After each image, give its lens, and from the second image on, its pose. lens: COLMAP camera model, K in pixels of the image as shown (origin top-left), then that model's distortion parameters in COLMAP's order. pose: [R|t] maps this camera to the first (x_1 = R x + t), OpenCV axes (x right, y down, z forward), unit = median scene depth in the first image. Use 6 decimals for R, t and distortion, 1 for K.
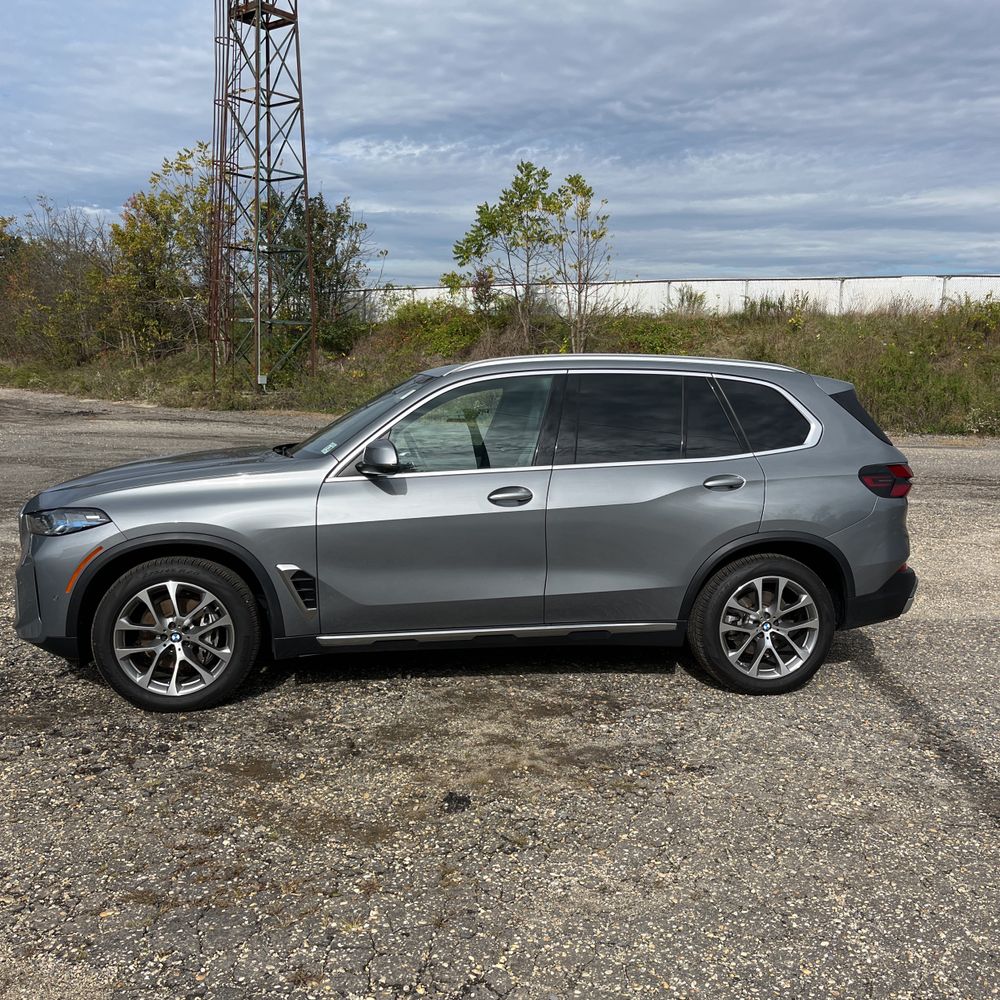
lens RADIAL K [[1079.3, 0, 500.0], [0, 1079.3, 500.0], [0, 0, 1]] dist [0.047080, -0.024364]
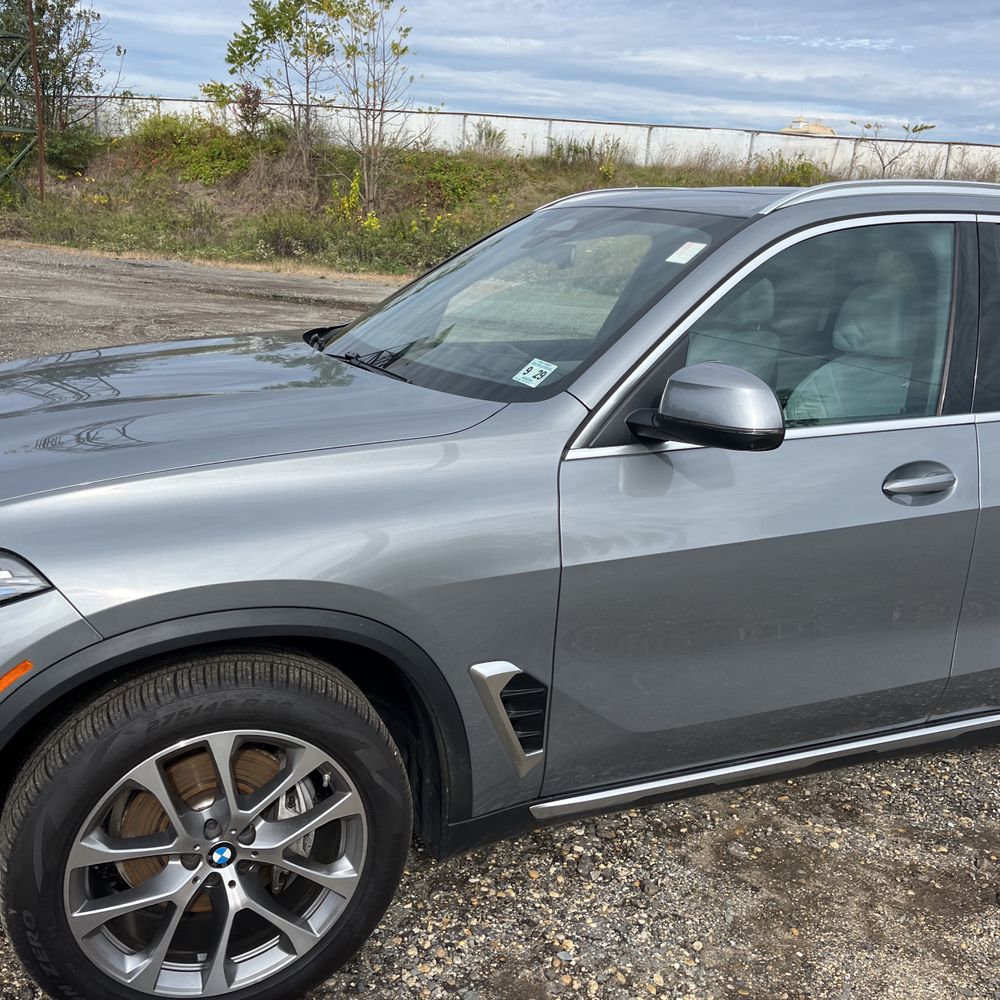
lens RADIAL K [[1035.1, 0, 478.8], [0, 1035.1, 500.8], [0, 0, 1]] dist [0.019292, 0.013732]
pose [[0.966403, -0.016060, 0.256531, -0.057225], [-0.022802, 0.988755, 0.147798, -0.011444], [-0.256019, -0.148682, 0.955169, 0.118856]]
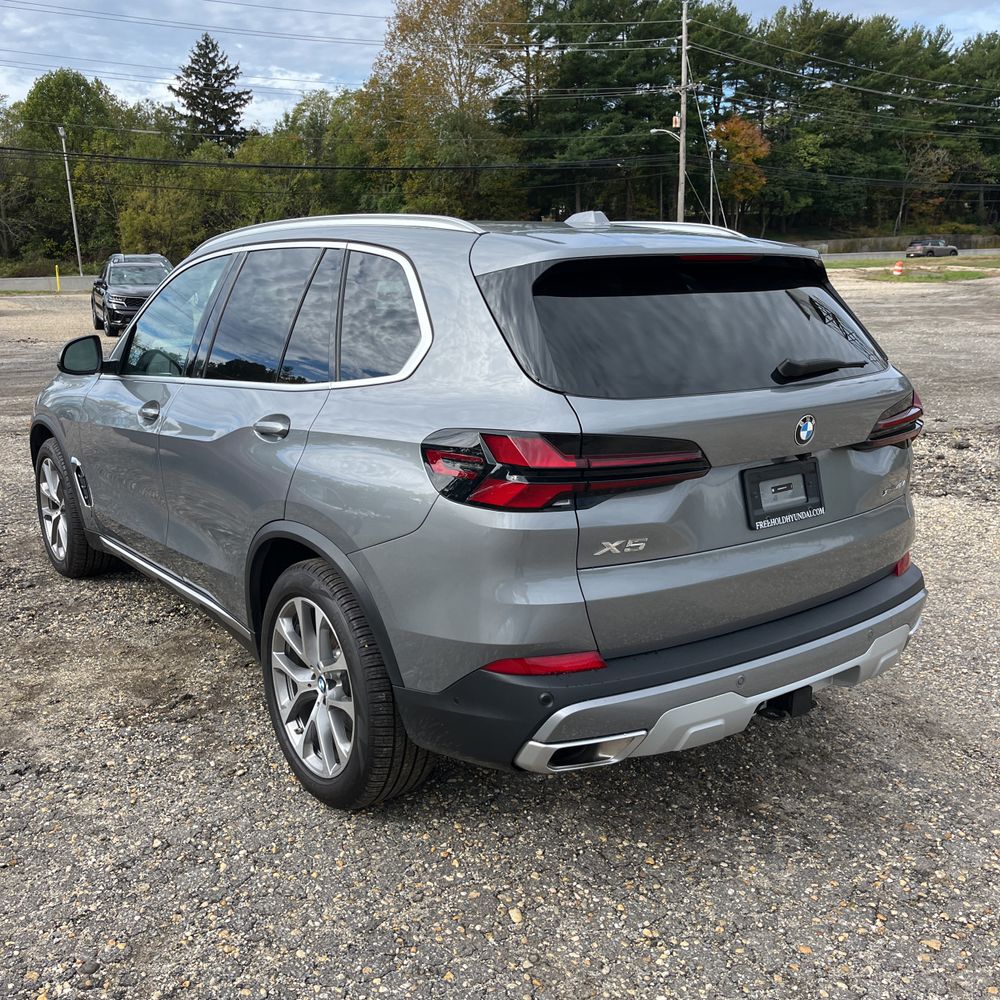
lens RADIAL K [[1023.2, 0, 500.0], [0, 1023.2, 500.0], [0, 0, 1]] dist [0.032574, -0.005720]
pose [[0.450088, 0.166364, -0.877351, 0.155456], [-0.074844, 0.986064, 0.148582, -0.013921], [0.889842, -0.001210, 0.456267, 0.171786]]
